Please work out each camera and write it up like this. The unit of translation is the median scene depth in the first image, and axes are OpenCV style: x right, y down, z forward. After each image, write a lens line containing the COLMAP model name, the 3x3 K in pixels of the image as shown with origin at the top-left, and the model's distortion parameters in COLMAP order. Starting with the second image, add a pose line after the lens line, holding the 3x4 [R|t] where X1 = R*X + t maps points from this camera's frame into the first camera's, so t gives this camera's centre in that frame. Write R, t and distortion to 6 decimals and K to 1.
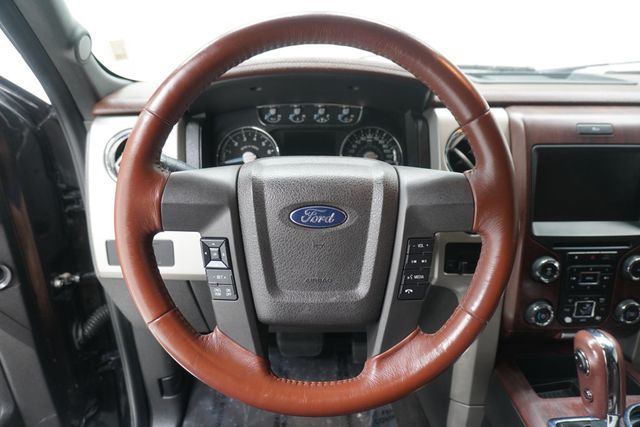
lens RADIAL K [[428.6, 0, 320.0], [0, 428.6, 213.5], [0, 0, 1]] dist [0.001609, 0.002269]
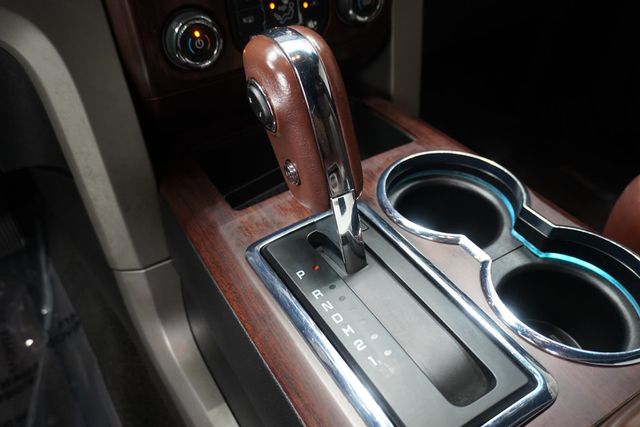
lens RADIAL K [[561.3, 0, 320.0], [0, 561.3, 213.5], [0, 0, 1]] dist [0.004210, 0.000892]
pose [[0.876718, -0.336241, 0.343958, 0.409074], [0.207816, 0.909683, 0.359569, 0.240019], [-0.433794, -0.243760, 0.867412, 0.432859]]
